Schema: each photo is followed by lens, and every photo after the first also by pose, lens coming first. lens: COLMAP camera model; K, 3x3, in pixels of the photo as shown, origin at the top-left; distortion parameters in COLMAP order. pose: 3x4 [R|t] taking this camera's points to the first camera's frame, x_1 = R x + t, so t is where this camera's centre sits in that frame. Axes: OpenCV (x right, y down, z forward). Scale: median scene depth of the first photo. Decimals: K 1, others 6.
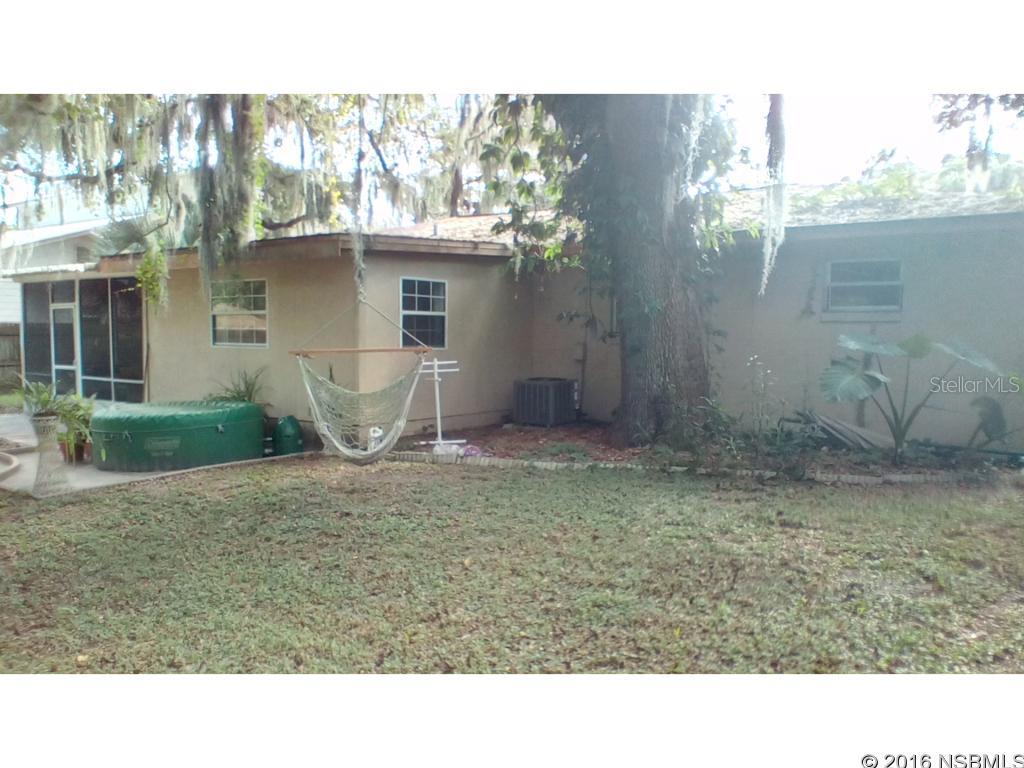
lens RADIAL K [[835.6, 0, 549.1], [0, 835.6, 388.0], [0, 0, 1]] dist [0.056752, -0.109652]
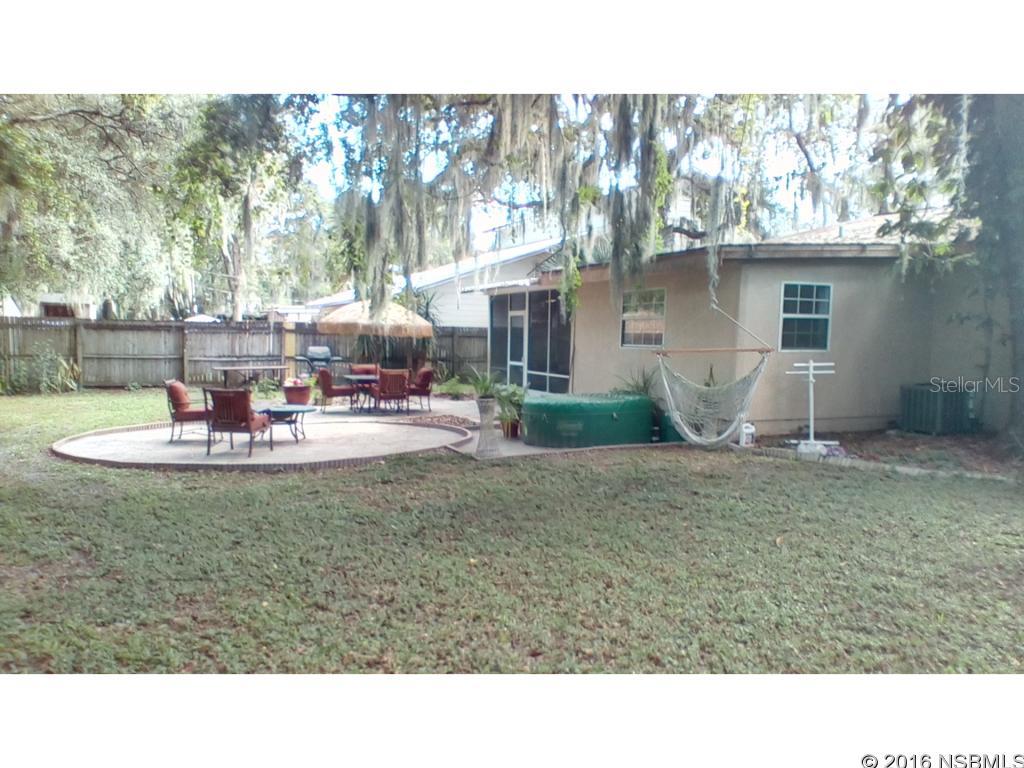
lens RADIAL K [[835.6, 0, 509.8], [0, 835.6, 387.5], [0, 0, 1]] dist [0.056752, -0.109652]
pose [[0.852449, 0.036377, -0.521544, 0.083265], [-0.038879, 0.999225, 0.006149, 0.005475], [0.521363, 0.015036, 0.853202, -0.068643]]
